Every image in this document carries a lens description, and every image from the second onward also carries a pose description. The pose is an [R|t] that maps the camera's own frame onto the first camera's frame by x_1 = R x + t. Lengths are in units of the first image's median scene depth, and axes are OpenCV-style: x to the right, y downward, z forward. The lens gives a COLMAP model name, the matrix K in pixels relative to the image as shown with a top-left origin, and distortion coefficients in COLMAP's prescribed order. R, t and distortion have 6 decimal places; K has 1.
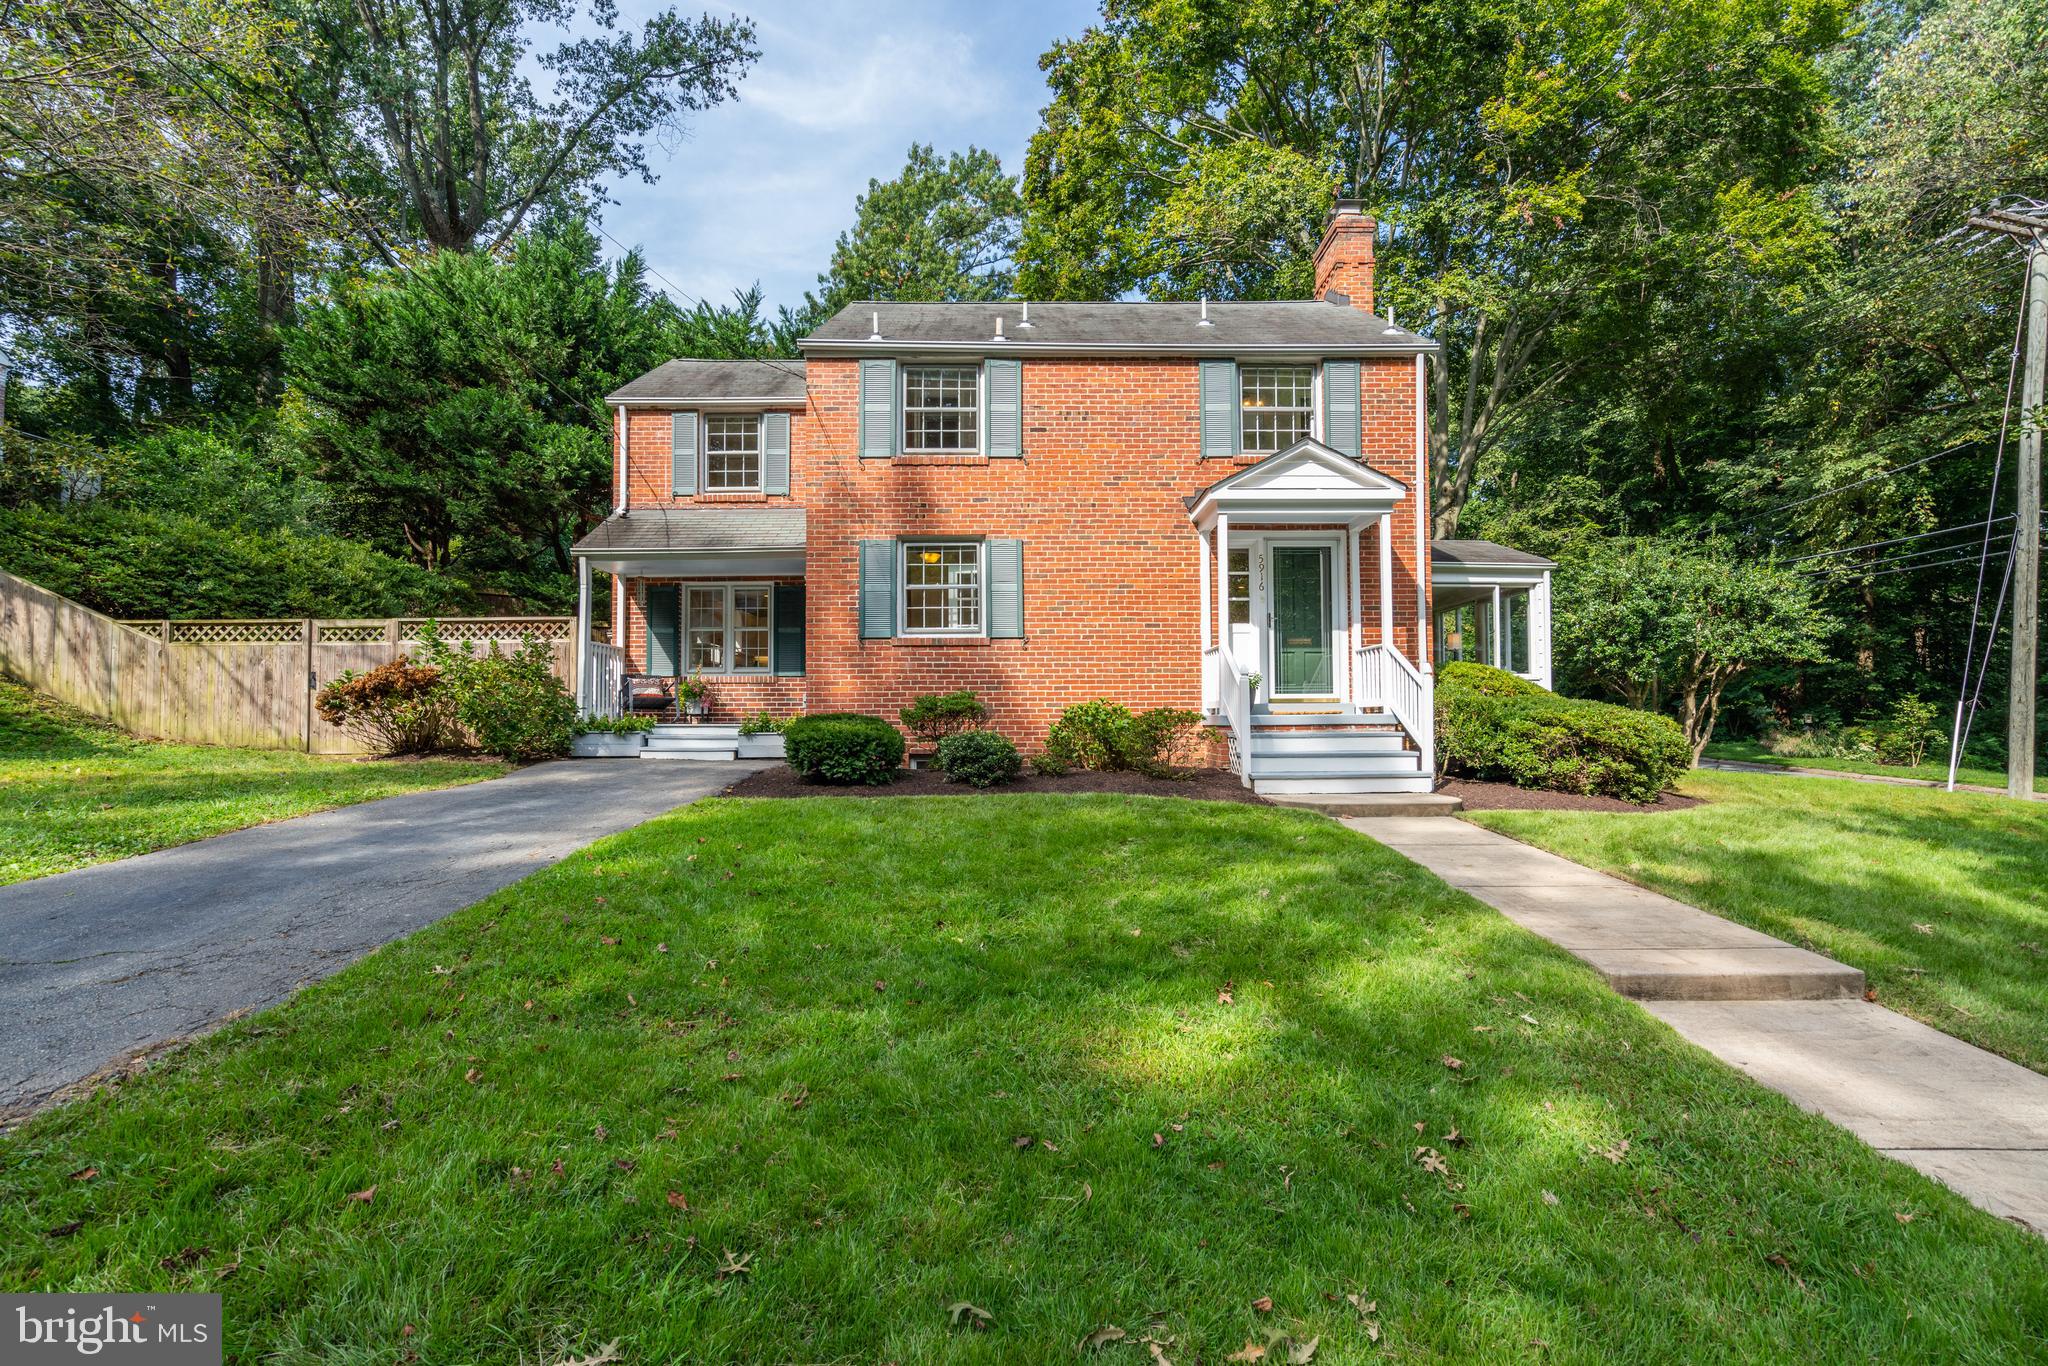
lens RADIAL K [[946.1, 0, 1020.3], [0, 946.1, 694.8], [0, 0, 1]] dist [-0.031076, 0.019041]
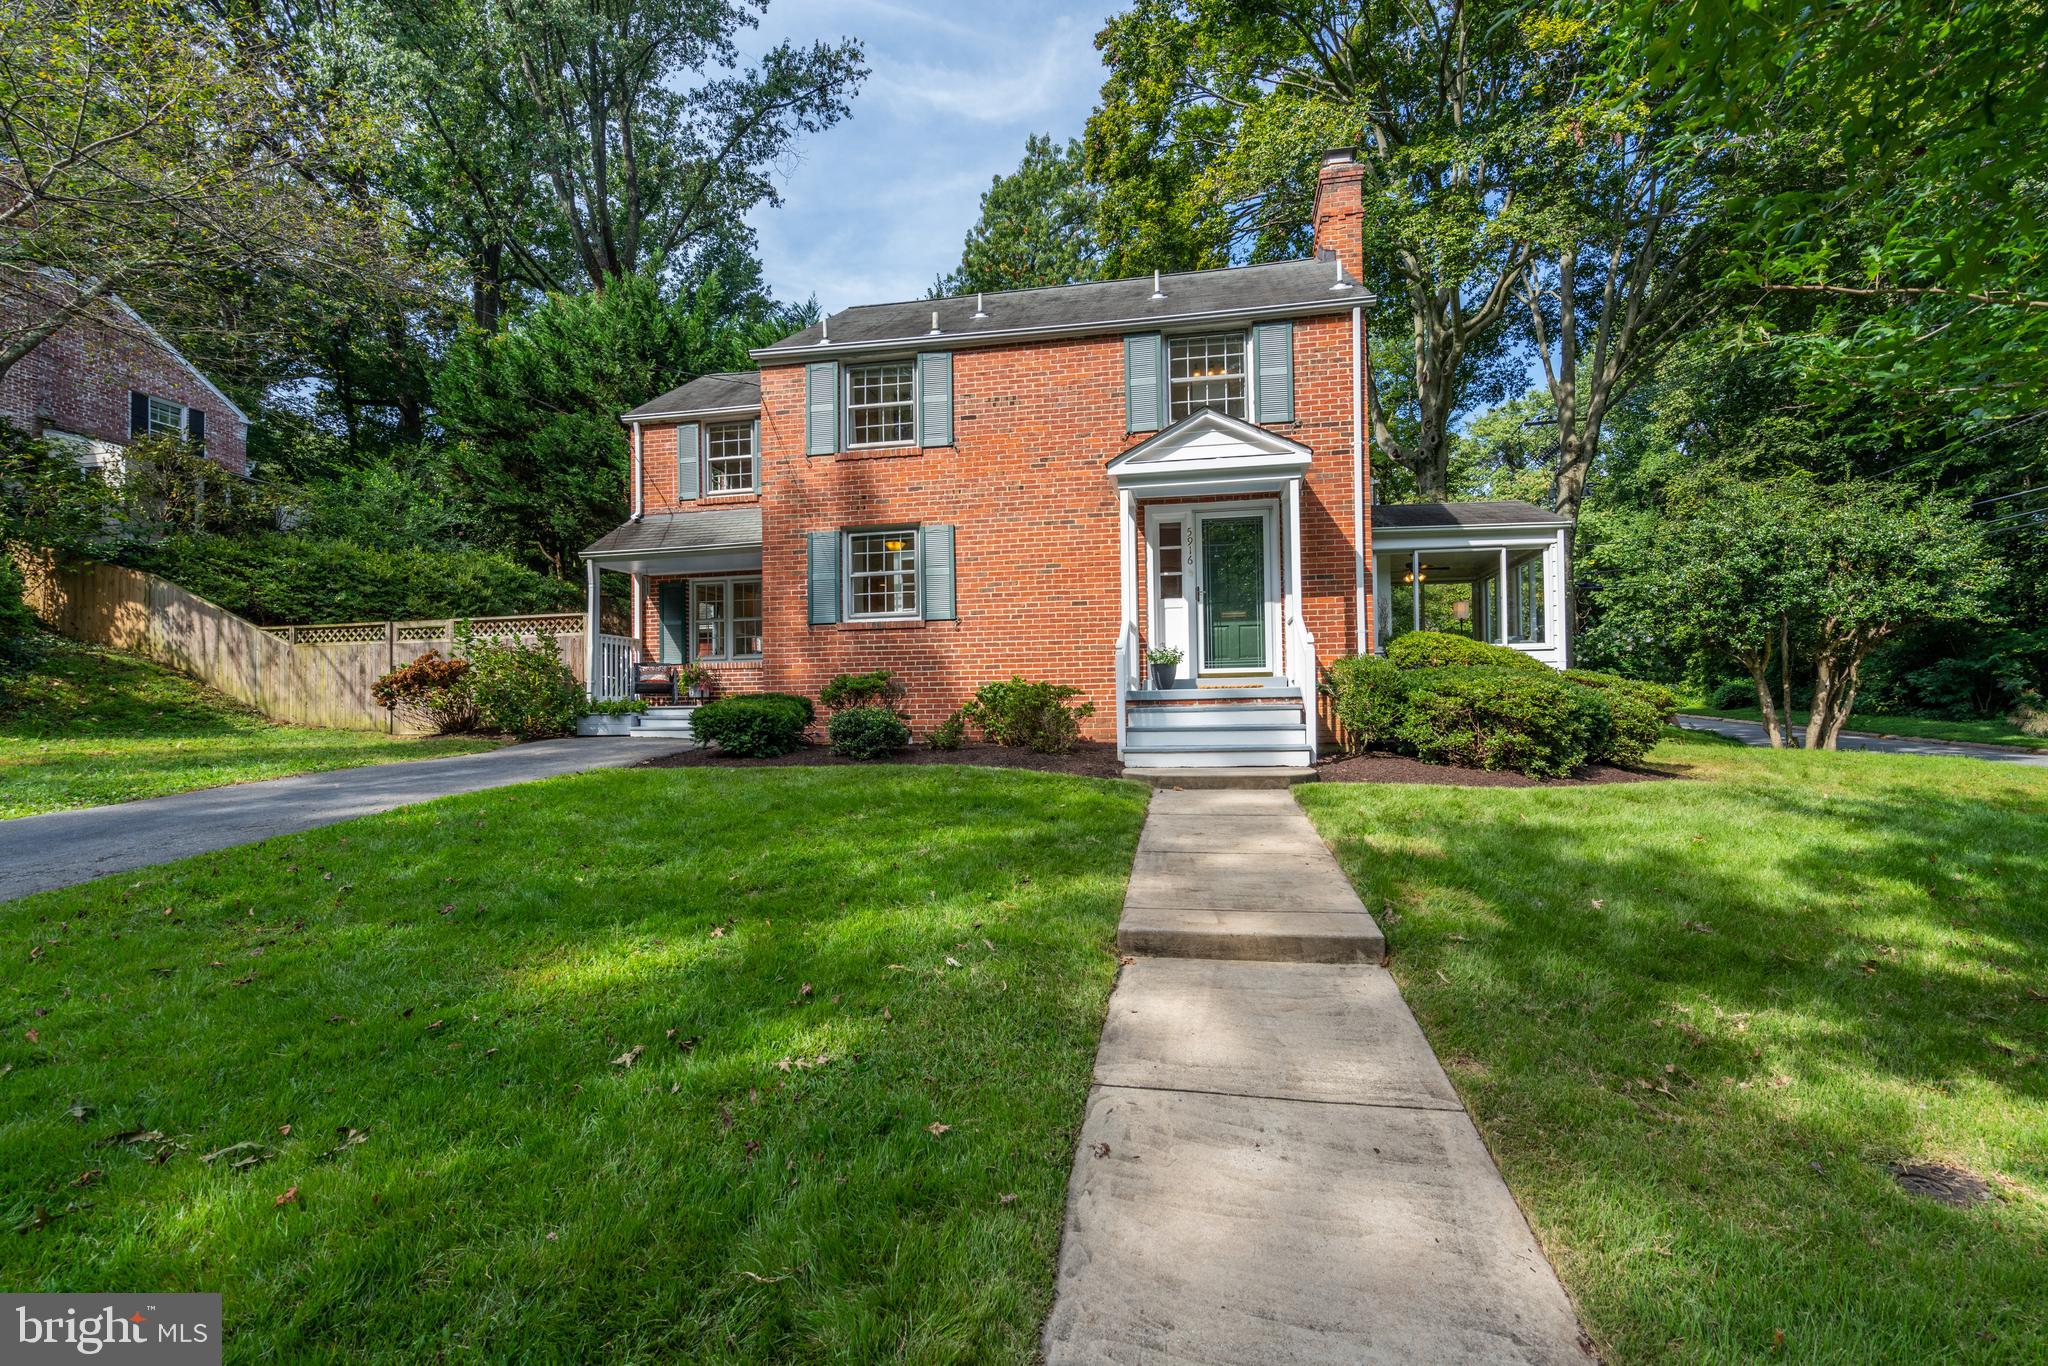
lens RADIAL K [[951.1, 0, 1016.2], [0, 951.1, 691.8], [0, 0, 1]] dist [-0.035807, 0.021991]
pose [[0.978229, -0.013979, -0.207056, 0.267235], [0.016021, 0.999838, 0.008189, 0.011377], [0.206908, -0.011328, 0.978295, -0.008297]]
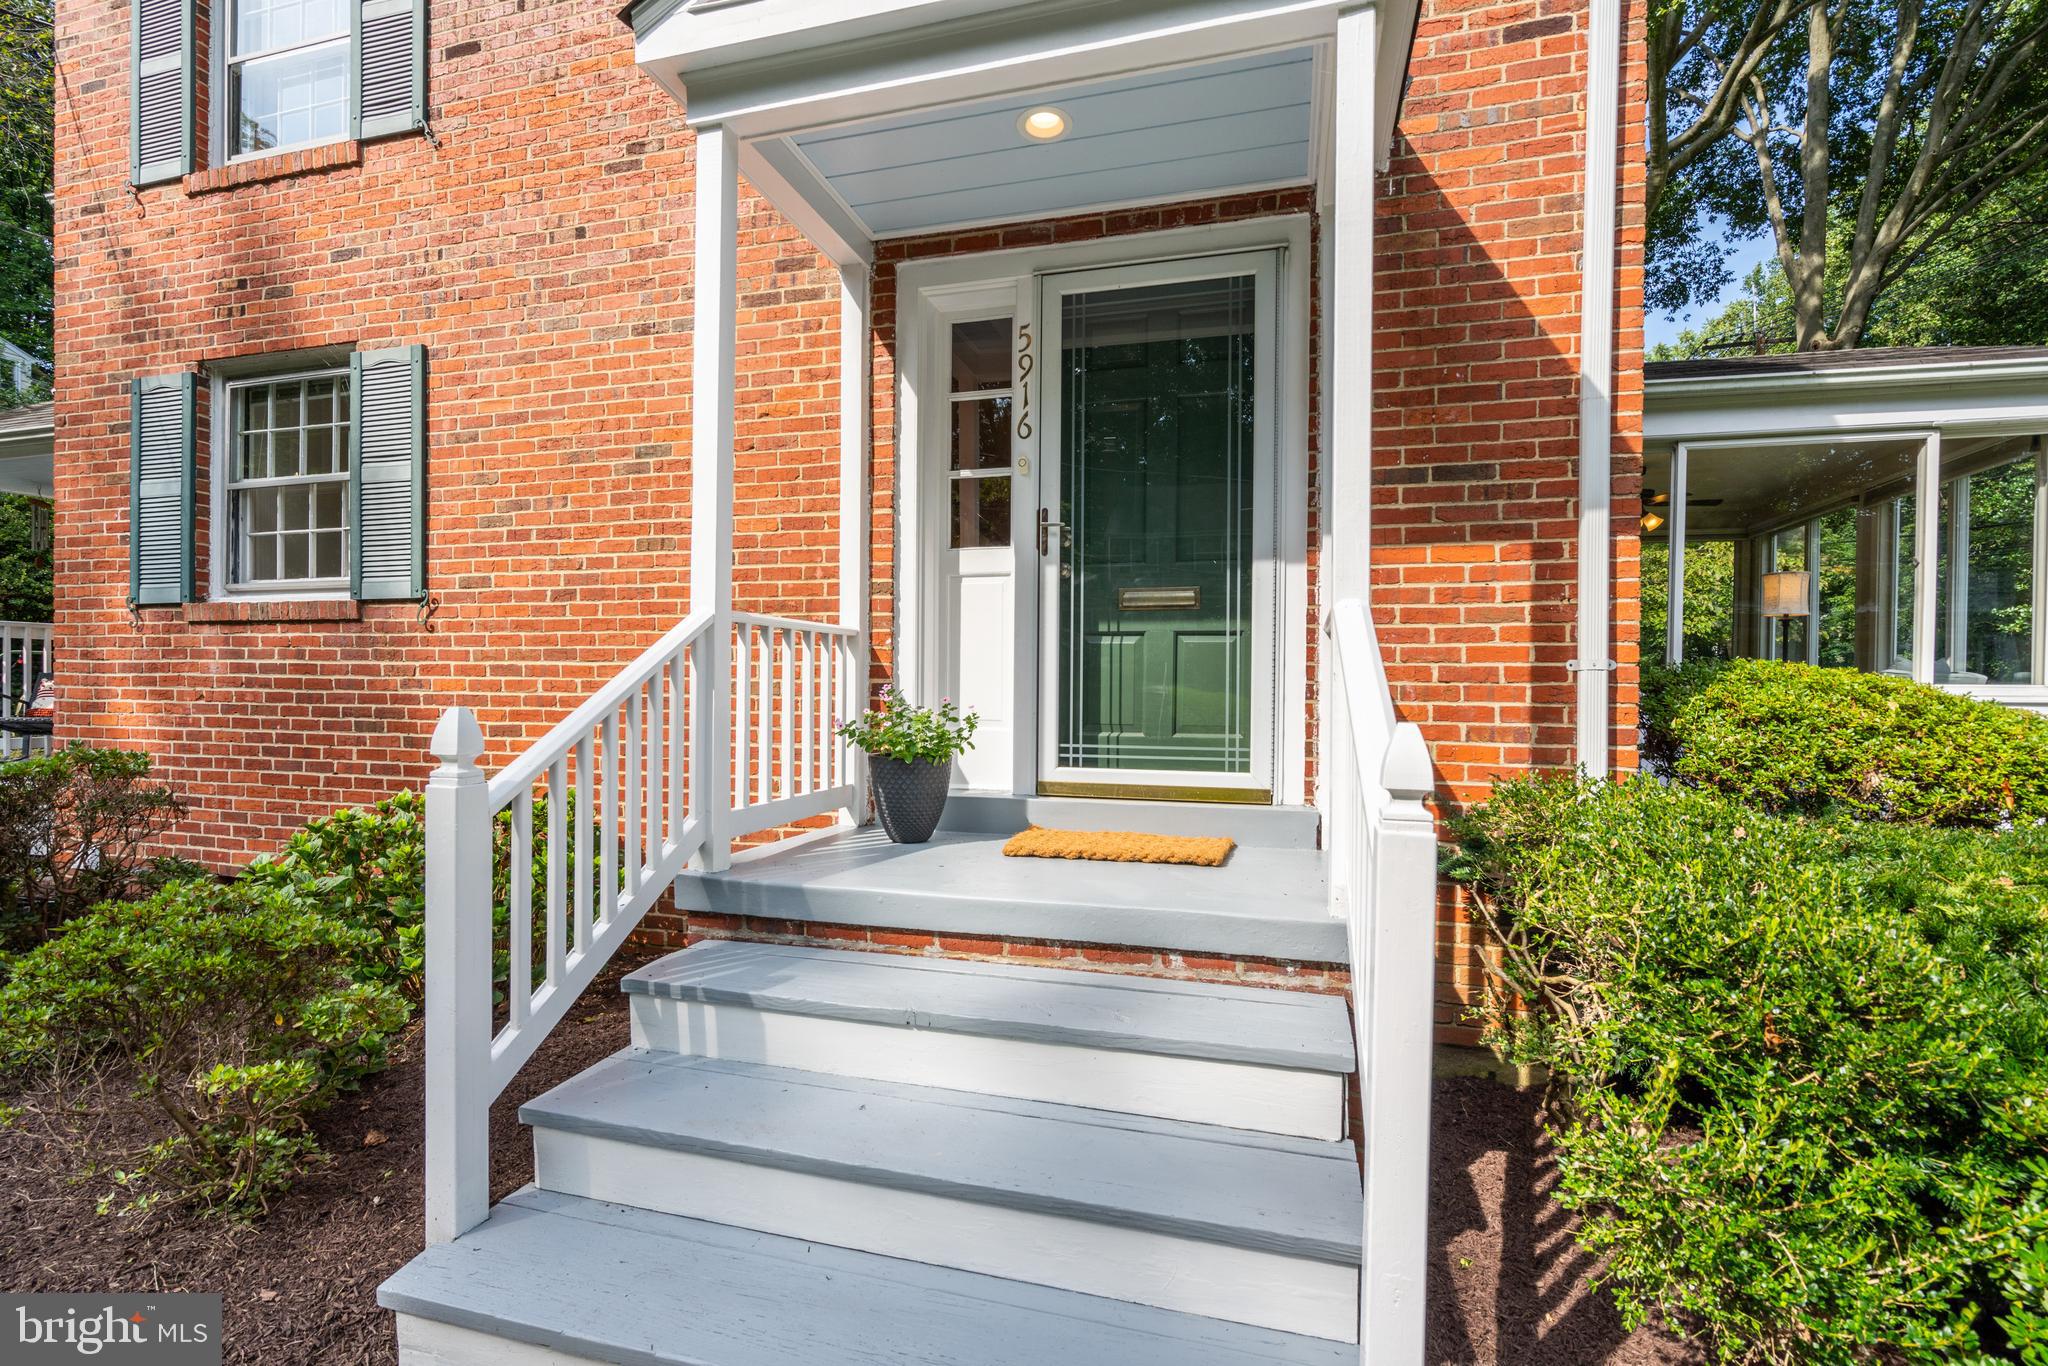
lens RADIAL K [[933.5, 0, 1022.3], [0, 933.5, 691.2], [0, 0, 1]] dist [-0.032795, 0.026367]
pose [[0.958141, 0.015615, -0.285872, 0.328286], [-0.006387, 0.999429, 0.033186, -0.034523], [0.286227, -0.029971, 0.957693, 0.664384]]
